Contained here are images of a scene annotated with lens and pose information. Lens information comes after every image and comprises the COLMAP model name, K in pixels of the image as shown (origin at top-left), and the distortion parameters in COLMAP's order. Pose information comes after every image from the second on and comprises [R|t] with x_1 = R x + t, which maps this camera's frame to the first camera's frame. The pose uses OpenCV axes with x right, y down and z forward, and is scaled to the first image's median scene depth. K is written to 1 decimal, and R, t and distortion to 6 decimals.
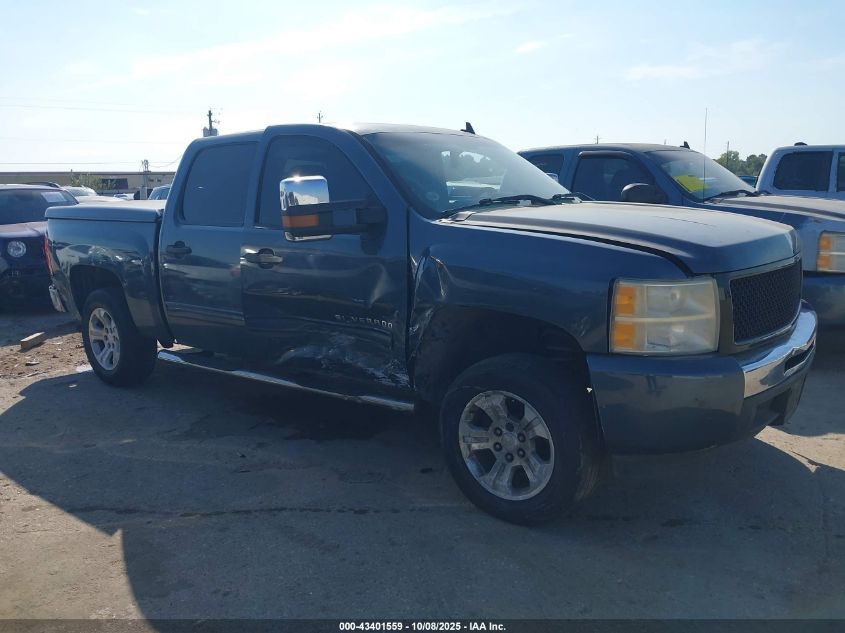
lens RADIAL K [[683.5, 0, 421.9], [0, 683.5, 317.0], [0, 0, 1]] dist [0.012549, -0.000871]
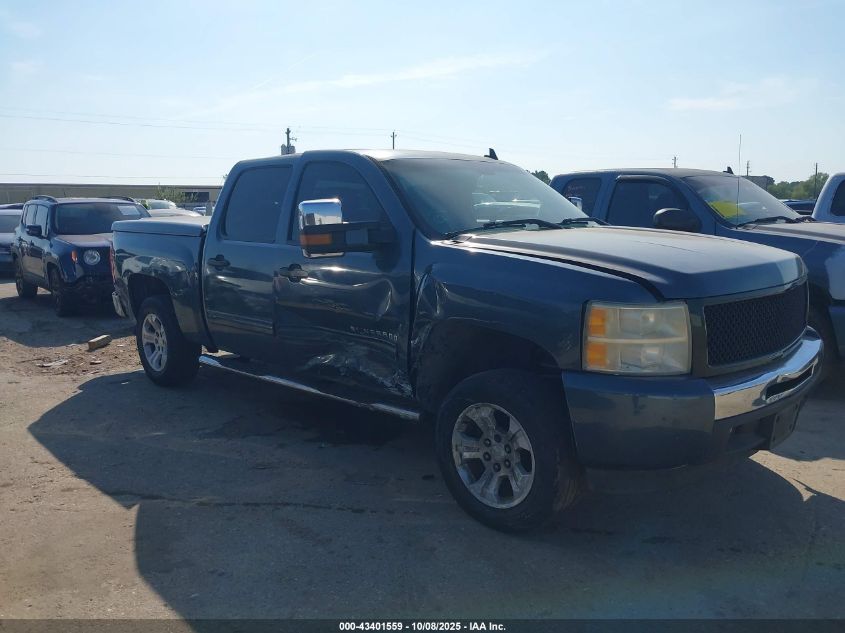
lens RADIAL K [[688.3, 0, 426.8], [0, 688.3, 310.7], [0, 0, 1]] dist [0.013746, -0.005447]
pose [[0.994252, 0.032753, -0.101934, 0.110281], [-0.036144, 0.998847, -0.031592, 0.001597], [0.100782, 0.035095, 0.994289, -0.068570]]
